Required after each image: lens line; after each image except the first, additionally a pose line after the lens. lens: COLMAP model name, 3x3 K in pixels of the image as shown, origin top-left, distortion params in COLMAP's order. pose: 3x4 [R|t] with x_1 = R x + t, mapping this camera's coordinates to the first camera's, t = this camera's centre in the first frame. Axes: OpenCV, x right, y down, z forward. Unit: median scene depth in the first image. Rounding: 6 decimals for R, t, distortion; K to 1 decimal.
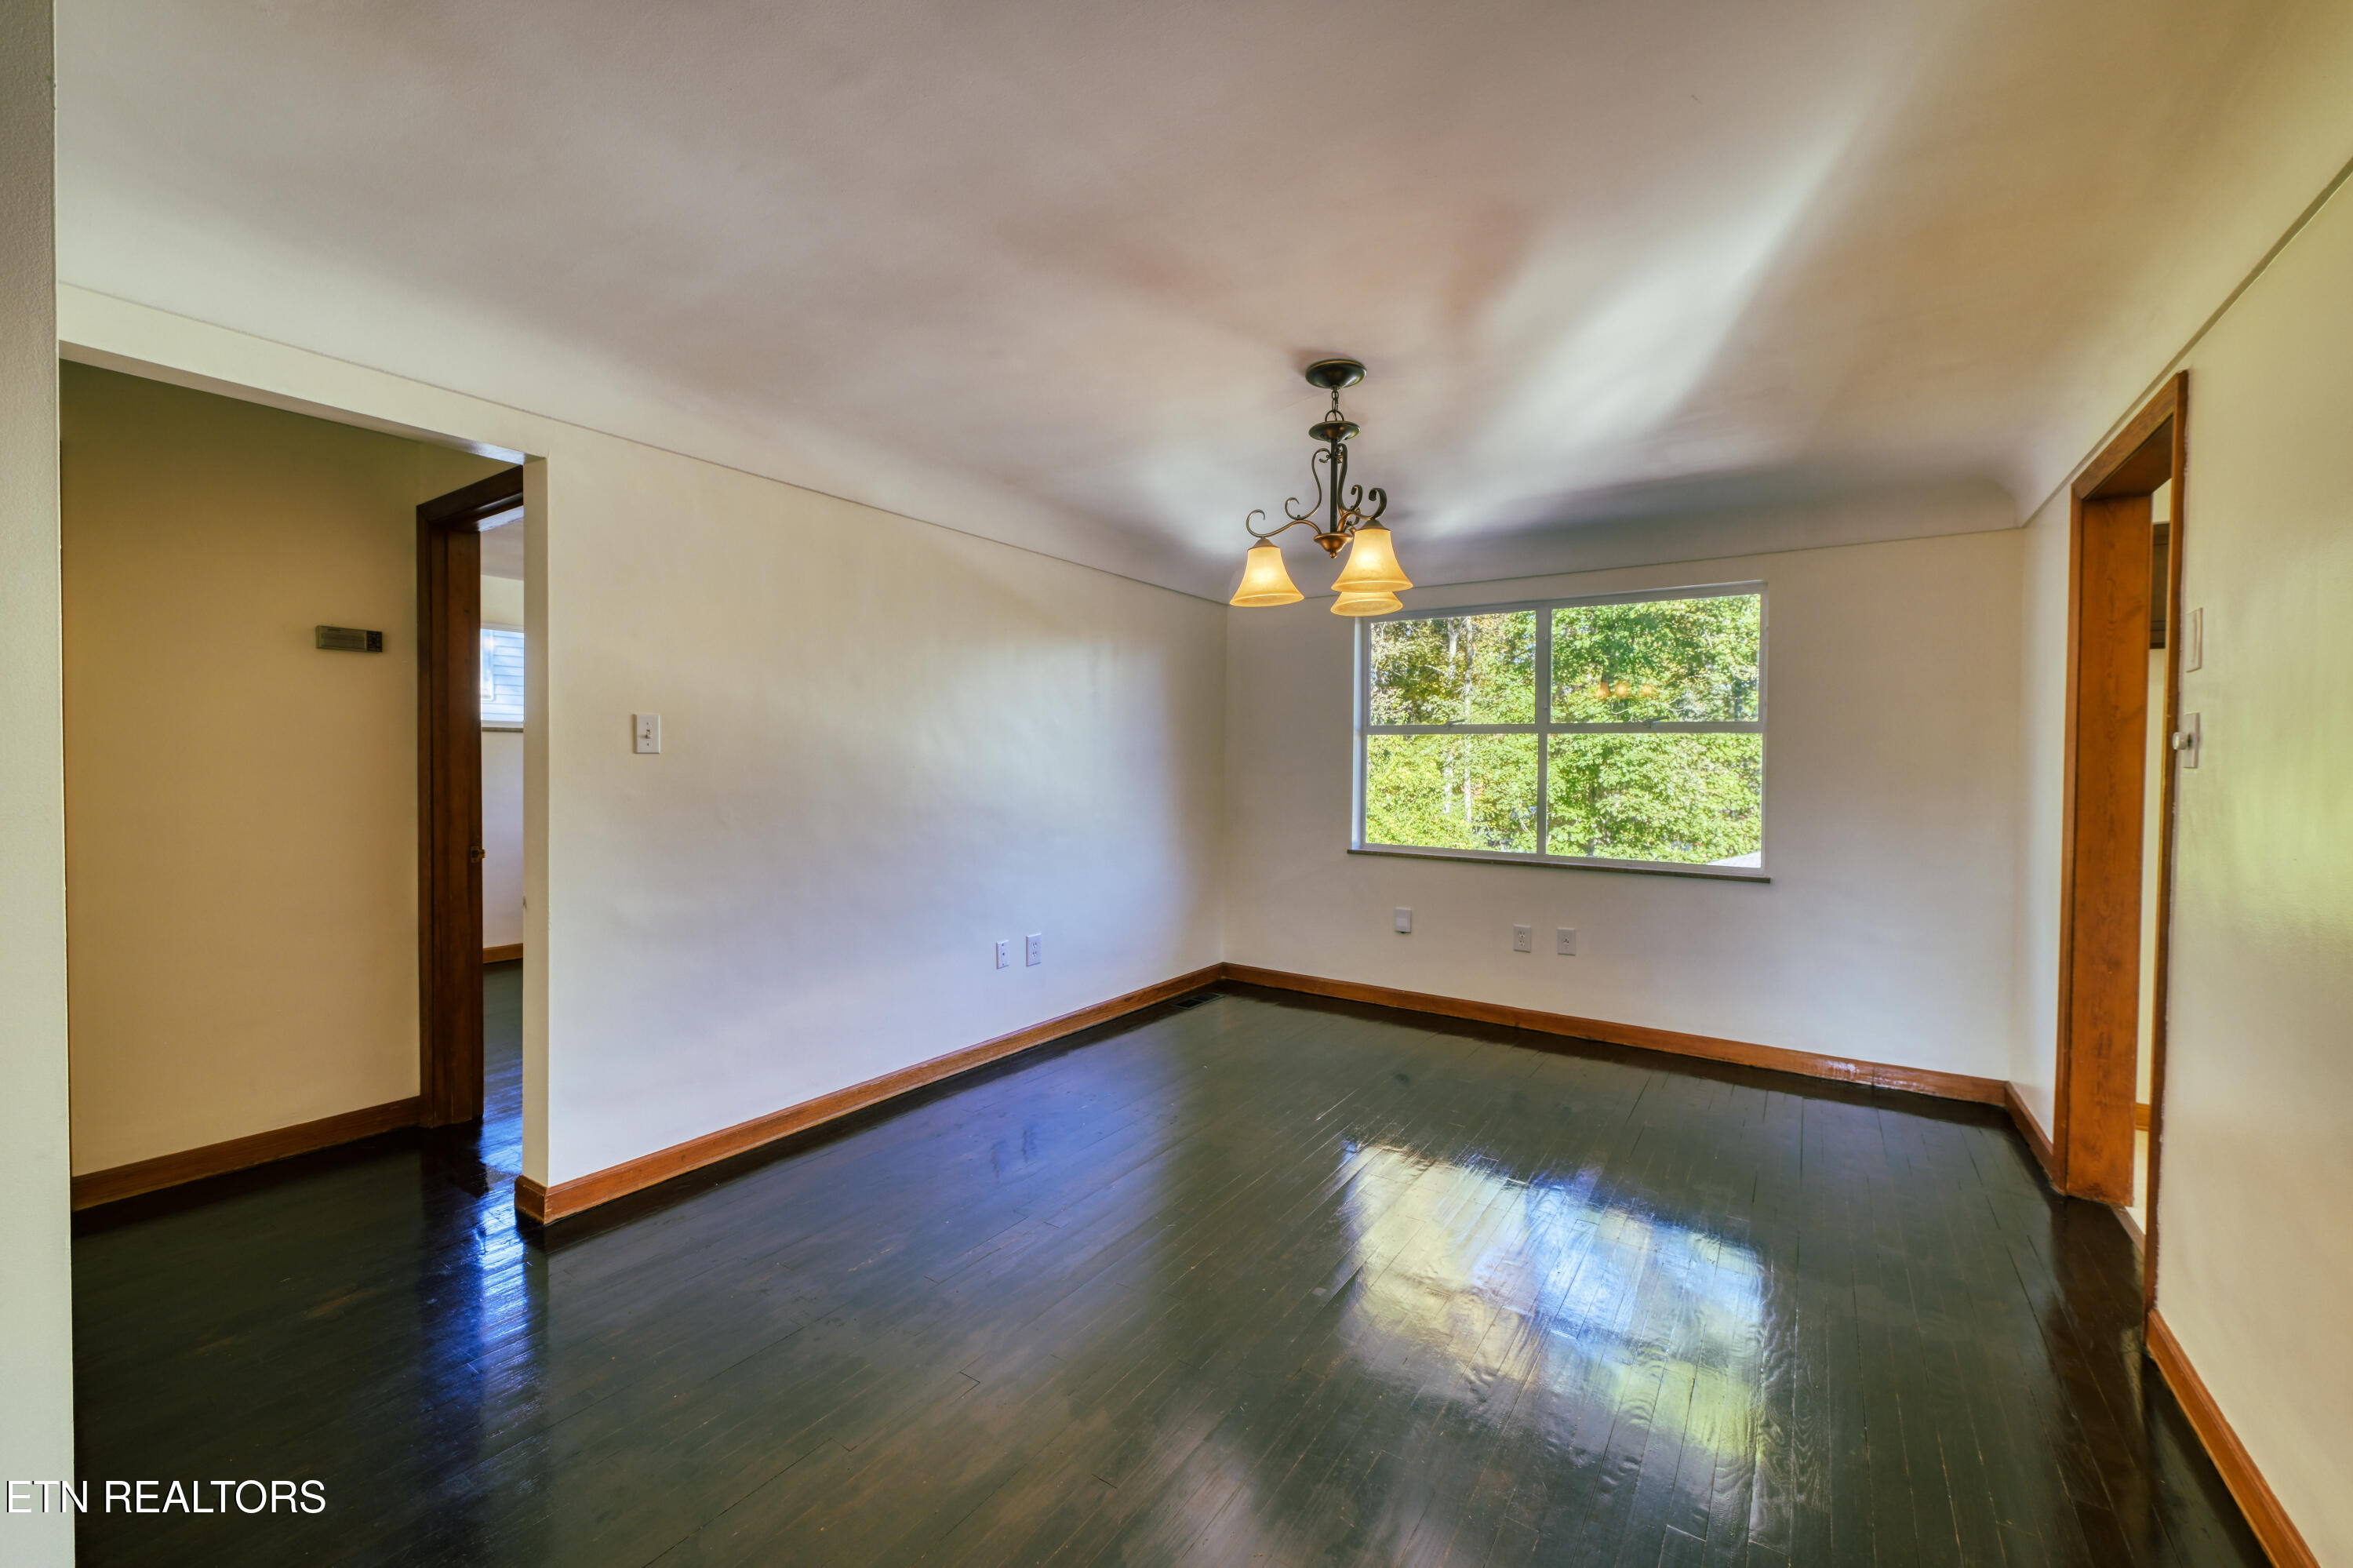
lens RADIAL K [[931.0, 0, 1186.2], [0, 931.0, 777.0], [0, 0, 1]] dist [-0.000529, -0.000118]
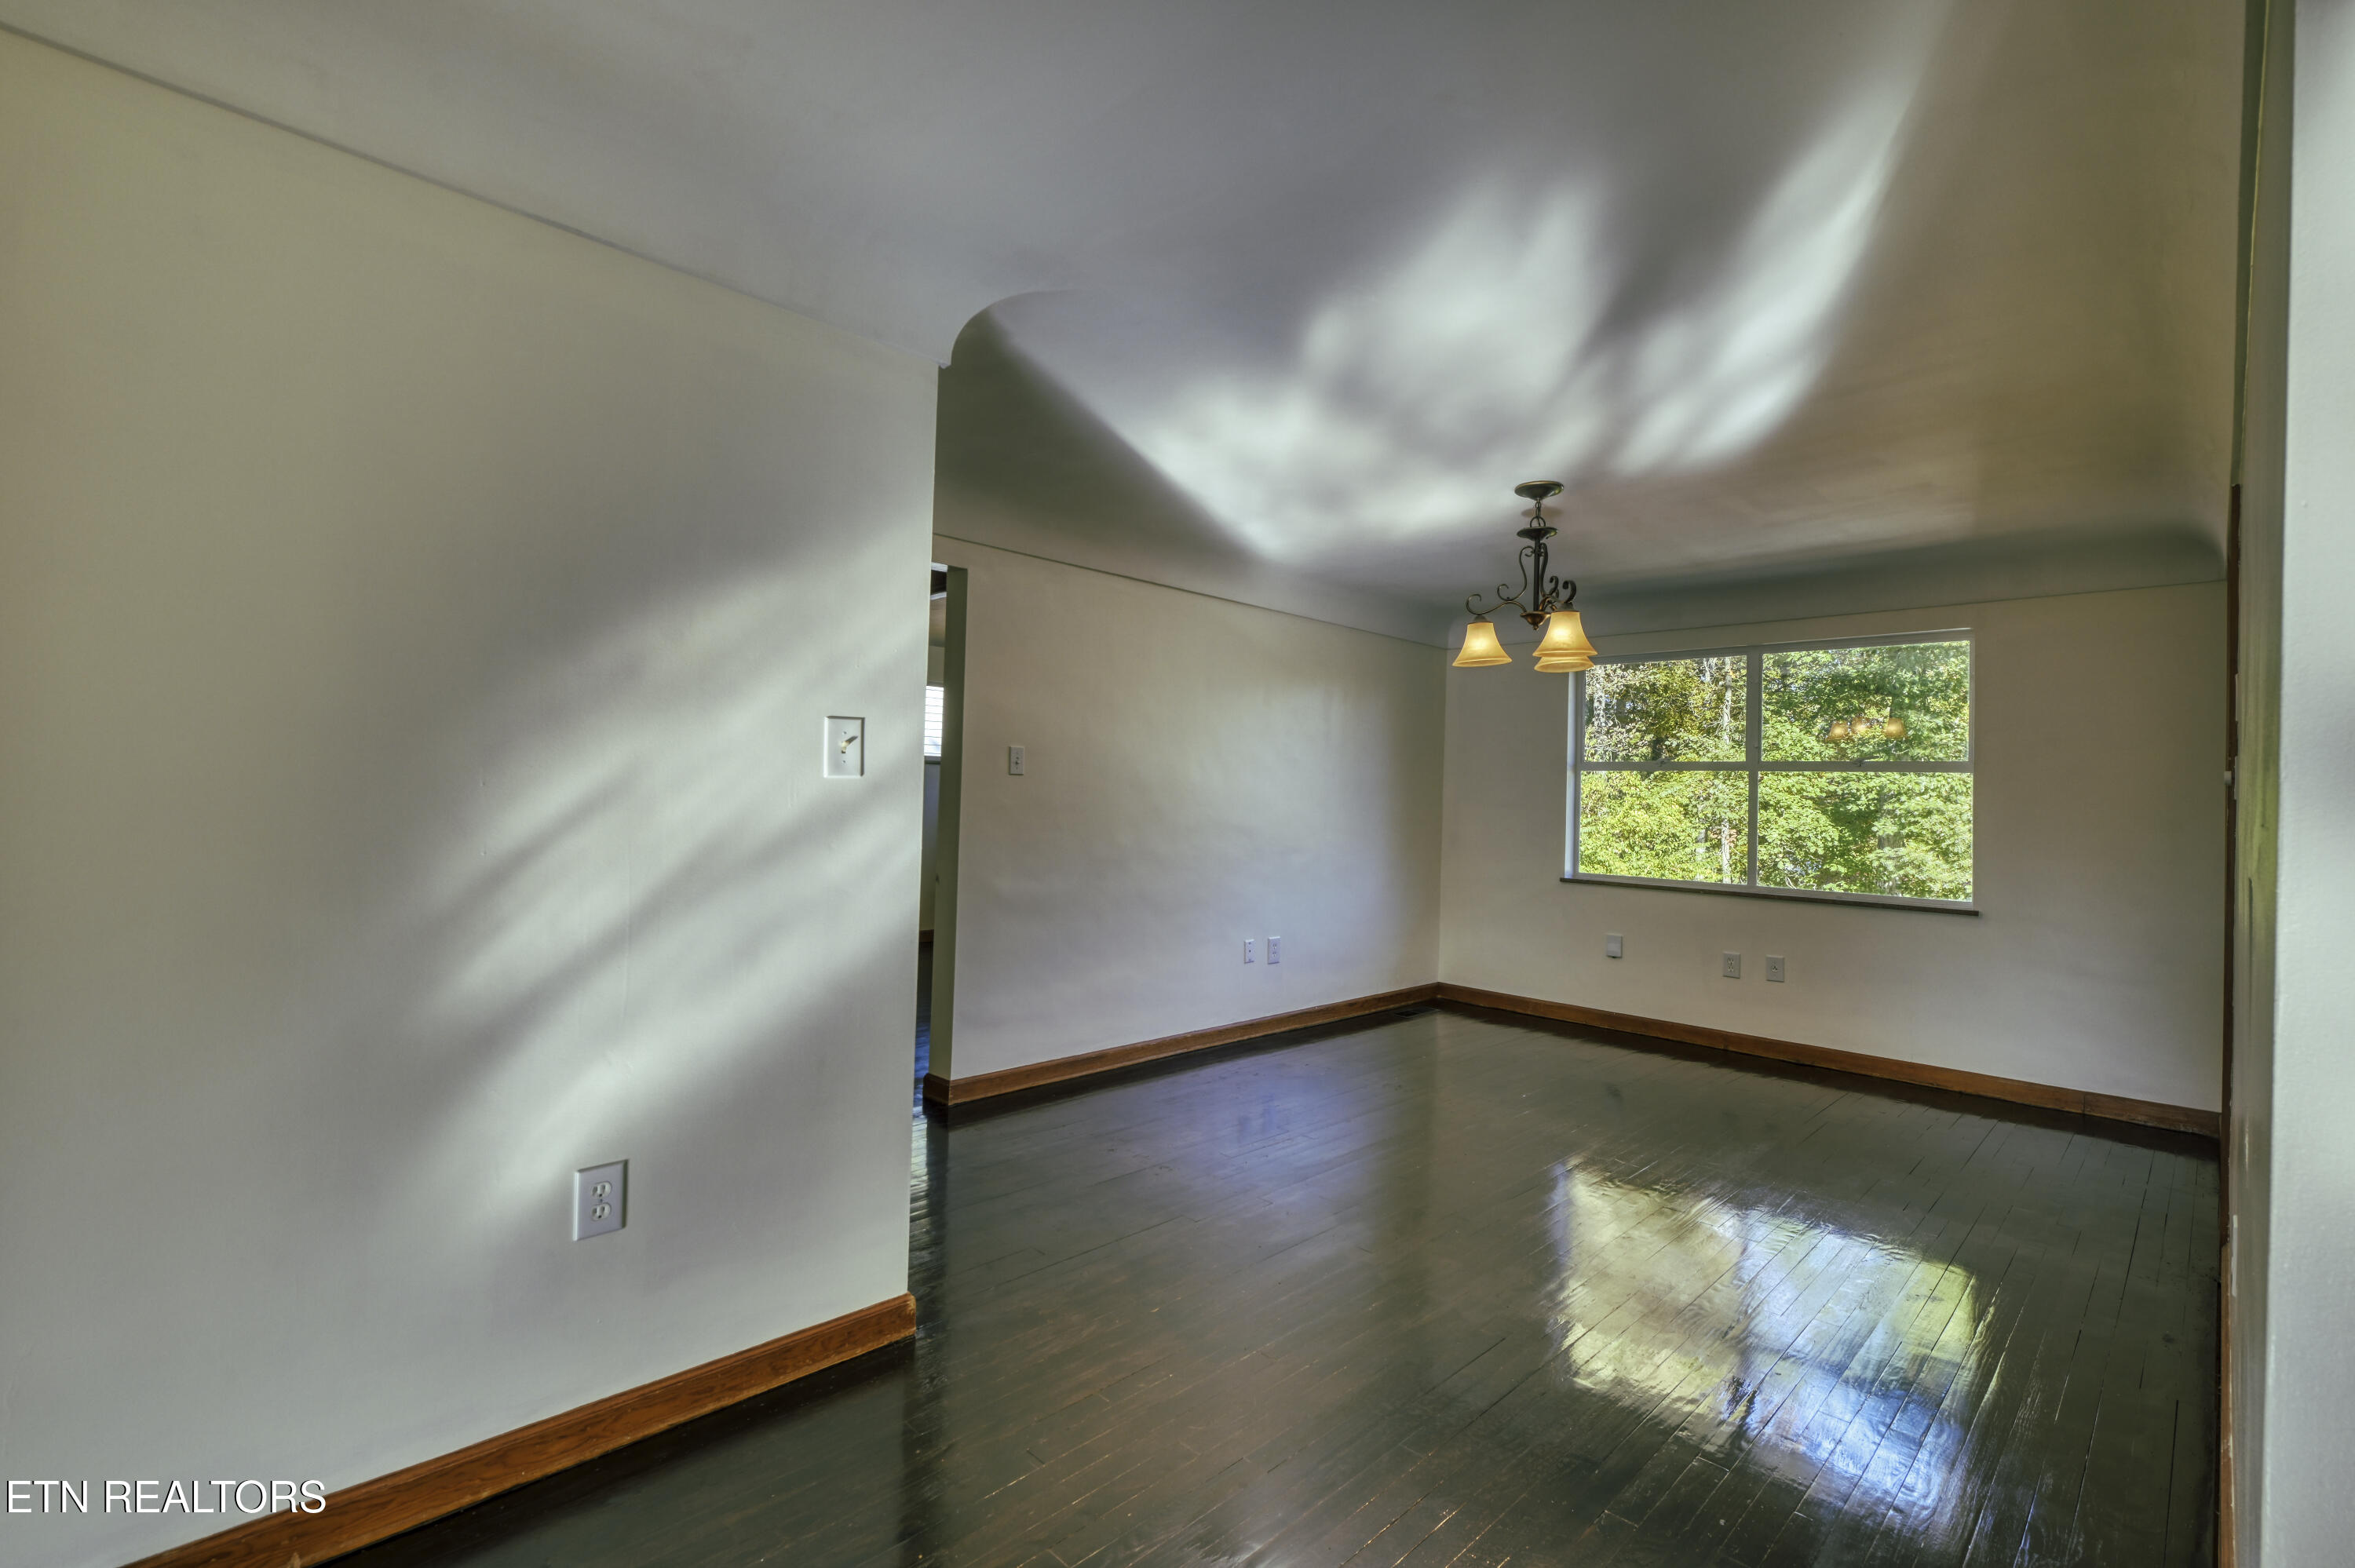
lens RADIAL K [[1026.7, 0, 1188.0], [0, 1026.7, 776.5], [0, 0, 1]] dist [-0.009878, -0.000106]
pose [[0.980787, 0.012977, -0.194649, -0.021993], [-0.020788, 0.999056, -0.038143, 0.019633], [0.193971, 0.041457, 0.980131, -0.295162]]
